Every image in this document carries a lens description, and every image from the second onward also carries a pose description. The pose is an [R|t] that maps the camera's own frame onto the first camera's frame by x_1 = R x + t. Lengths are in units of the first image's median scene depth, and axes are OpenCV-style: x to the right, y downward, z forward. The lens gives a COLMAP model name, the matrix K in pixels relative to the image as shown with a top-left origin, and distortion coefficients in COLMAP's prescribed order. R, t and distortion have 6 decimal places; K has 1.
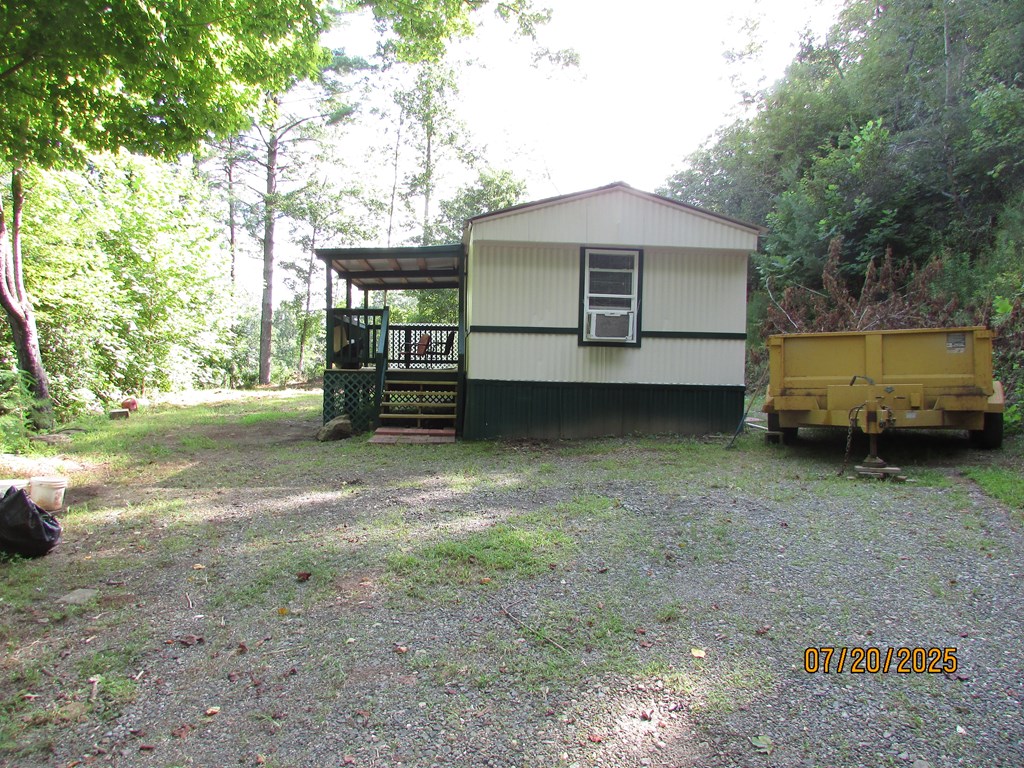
lens RADIAL K [[731.9, 0, 512.0], [0, 731.9, 384.0], [0, 0, 1]] dist [-0.007793, -0.001971]
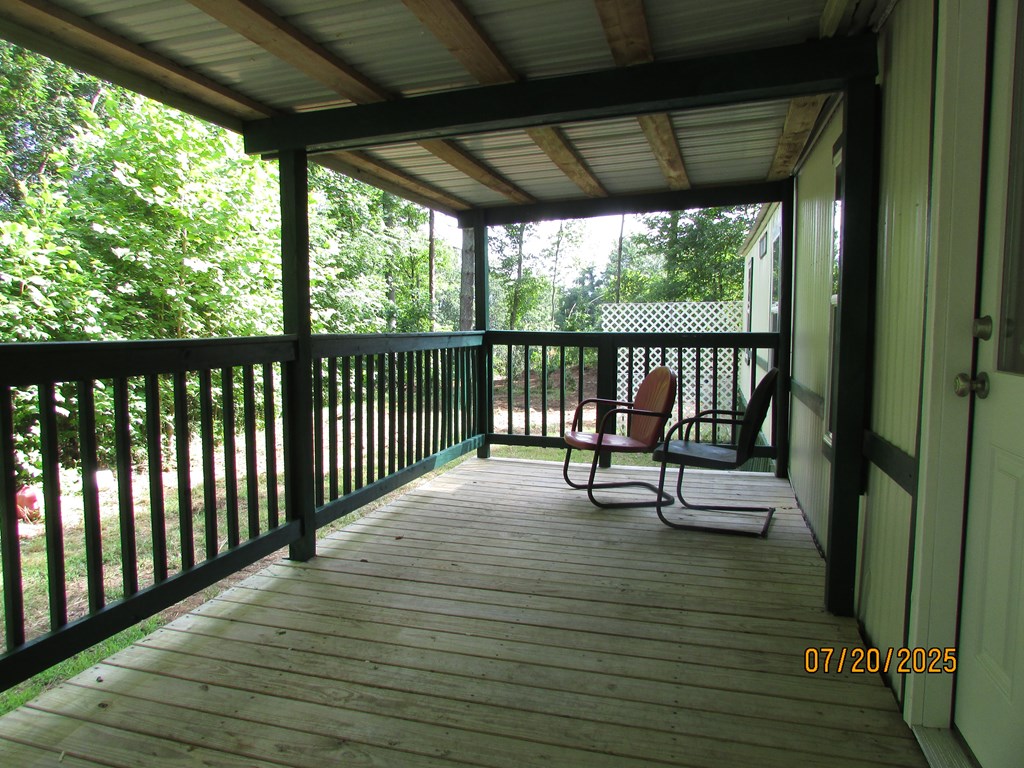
lens RADIAL K [[726.0, 0, 512.0], [0, 726.0, 384.0], [0, 0, 1]] dist [0.048749, 0.000166]
pose [[0.941343, 0.014144, -0.337153, -0.044621], [0.002888, 0.998747, 0.049961, -0.044560], [0.337438, -0.048004, 0.940123, 0.417605]]
